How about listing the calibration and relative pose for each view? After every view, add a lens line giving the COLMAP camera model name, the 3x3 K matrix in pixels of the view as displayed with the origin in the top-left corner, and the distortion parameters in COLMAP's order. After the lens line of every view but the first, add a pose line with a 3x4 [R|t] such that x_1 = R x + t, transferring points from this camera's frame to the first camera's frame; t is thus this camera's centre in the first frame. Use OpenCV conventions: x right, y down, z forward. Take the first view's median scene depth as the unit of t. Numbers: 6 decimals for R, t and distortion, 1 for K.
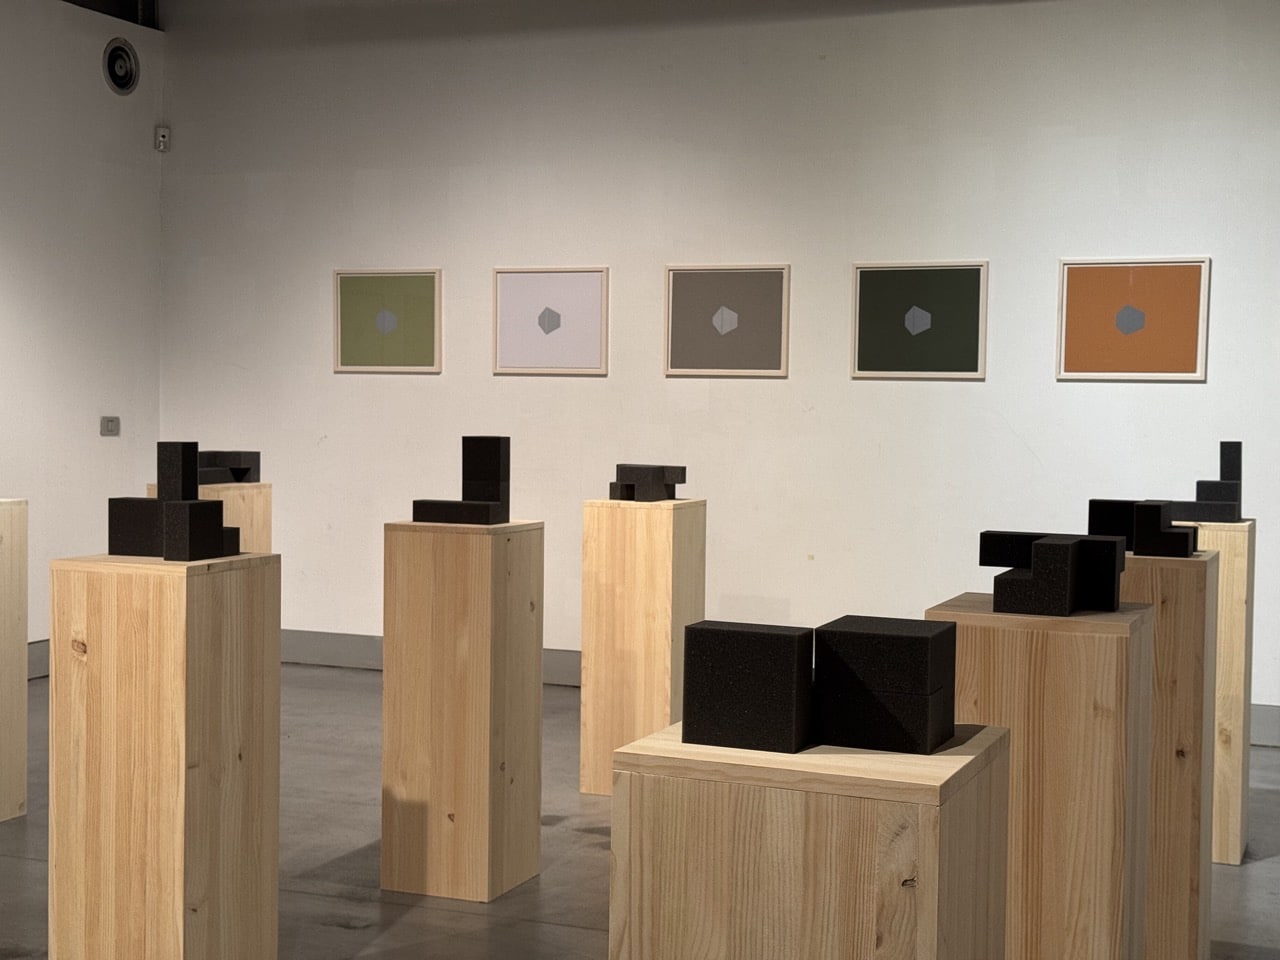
lens RADIAL K [[1790.6, 0, 640.7], [0, 1790.6, 498.8], [0, 0, 1]] dist [0.140757, -0.026580]
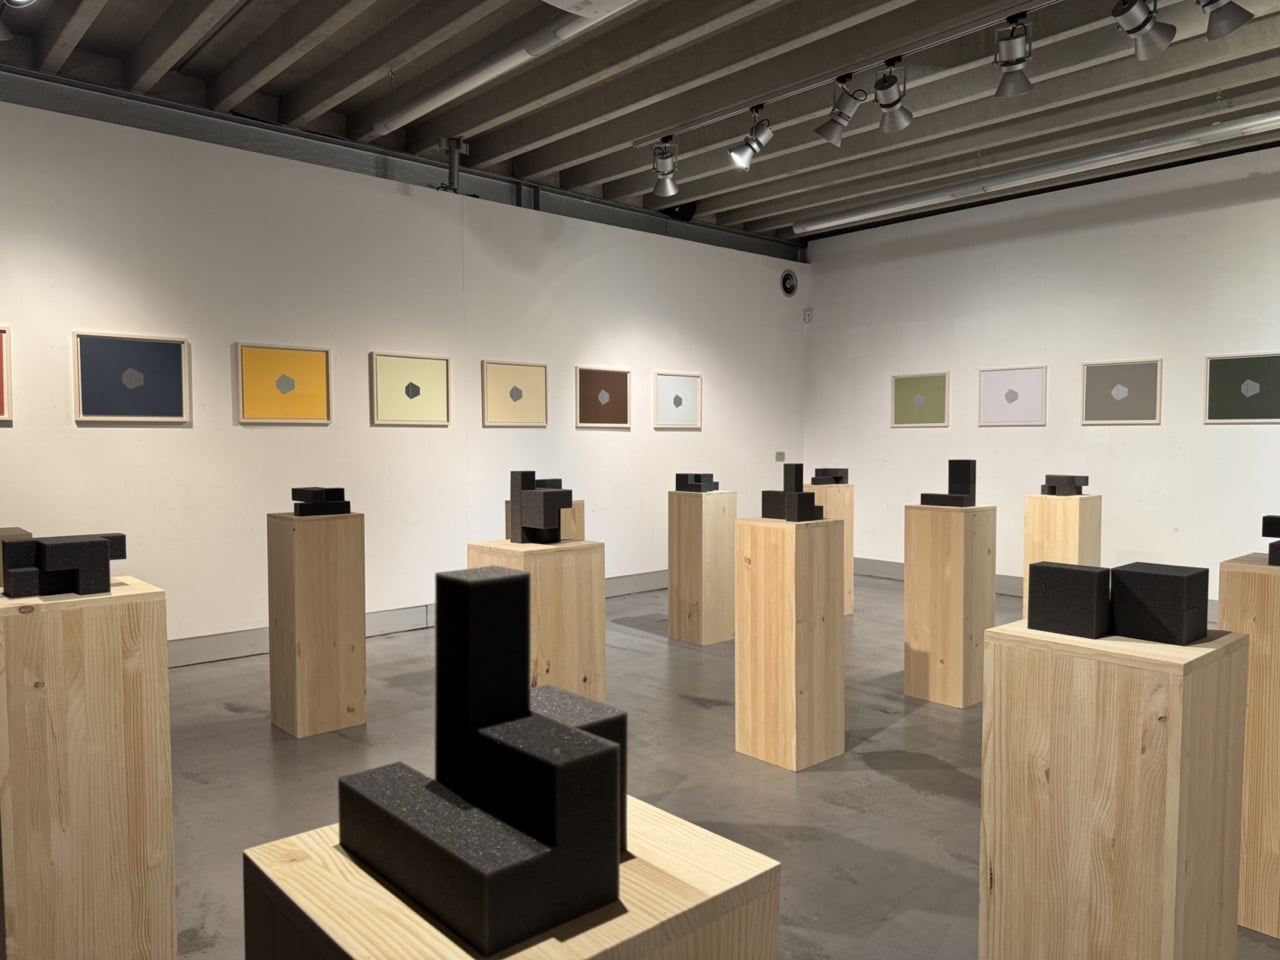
lens RADIAL K [[899.0, 0, 638.2], [0, 899.0, 486.6], [0, 0, 1]] dist [0.099185, -0.141037]
pose [[0.899371, 0.007261, -0.437126, 0.024474], [-0.010011, 0.999942, -0.003986, 0.000315], [0.437072, 0.007961, 0.899391, 0.000723]]
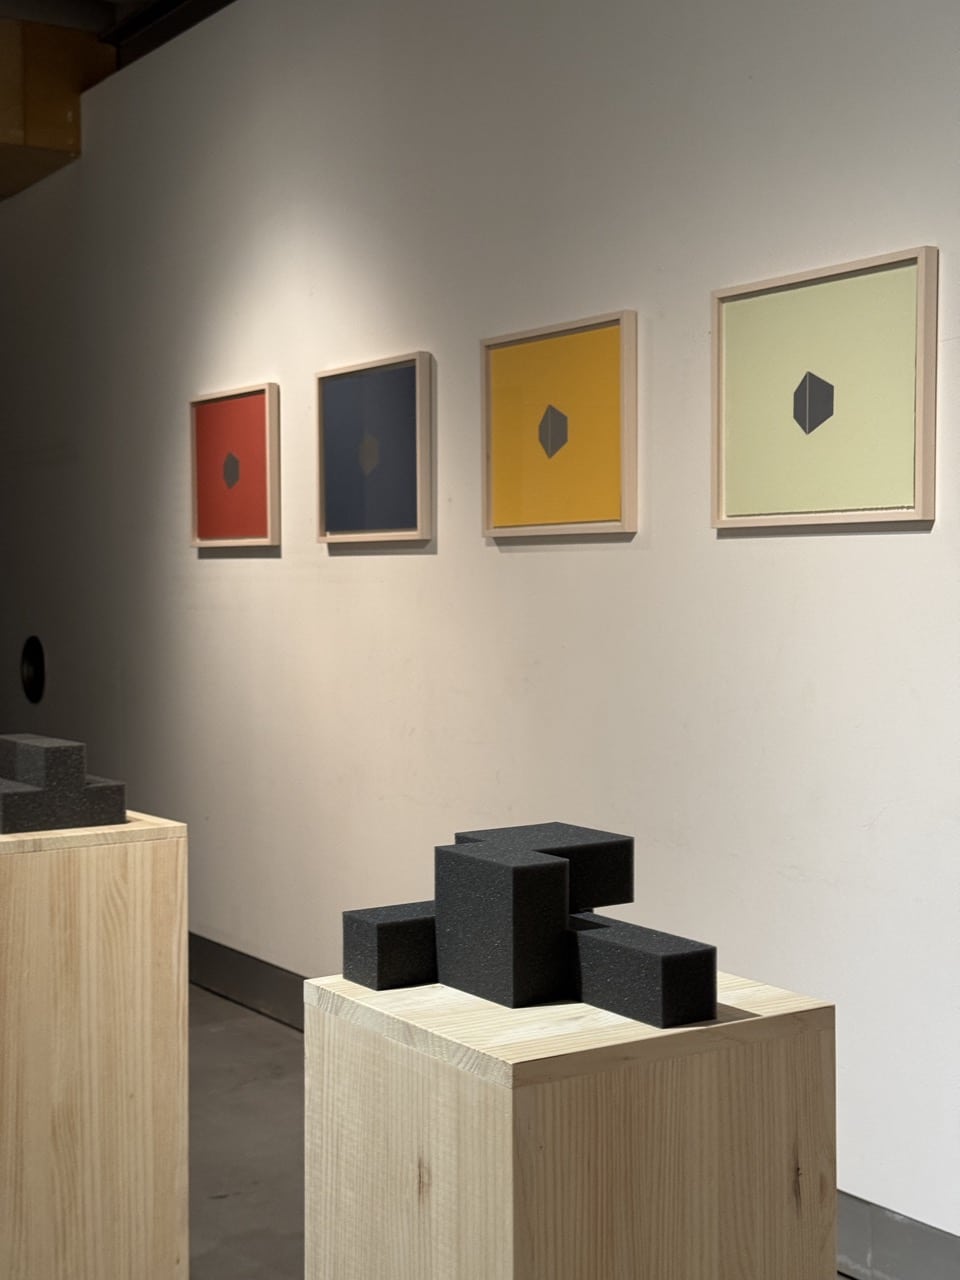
lens RADIAL K [[1790.6, 0, 480.0], [0, 1790.6, 640.0], [0, 0, 1]] dist [0.140757, -0.026580]
pose [[-0.560525, 0.015869, -0.827985, -0.181243], [-0.054009, 0.996987, 0.055671, -0.082632], [0.826375, 0.075923, -0.557979, 1.394957]]
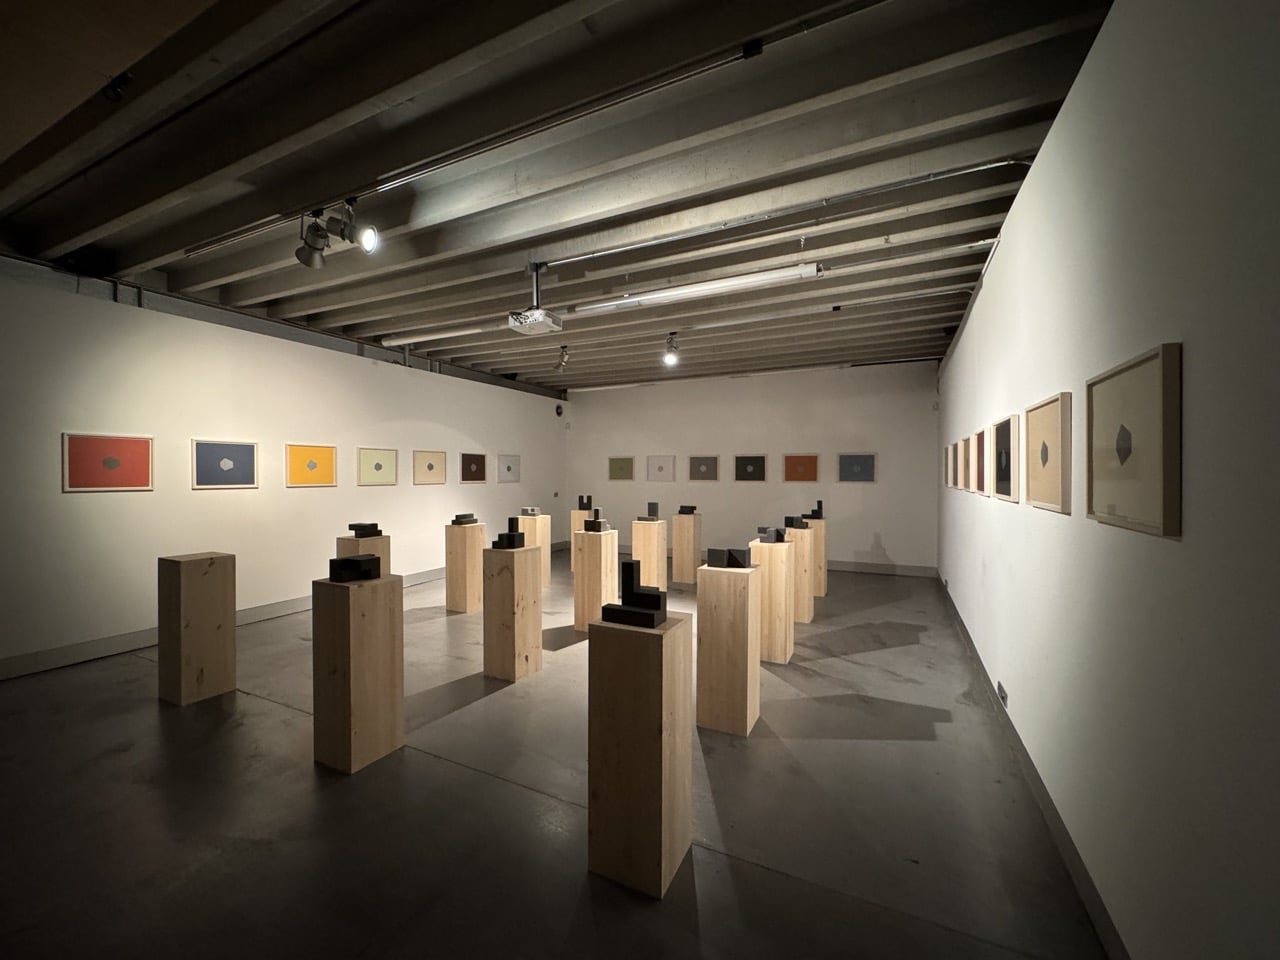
lens RADIAL K [[504.5, 0, 640.0], [0, 504.5, 480.0], [0, 0, 1]] dist [-0.030672, 0.000015]
pose [[0.997495, -0.014695, -0.069197, -0.030932], [0.011516, 0.998869, -0.046123, -0.033225], [0.069796, 0.045211, 0.996536, -0.286299]]
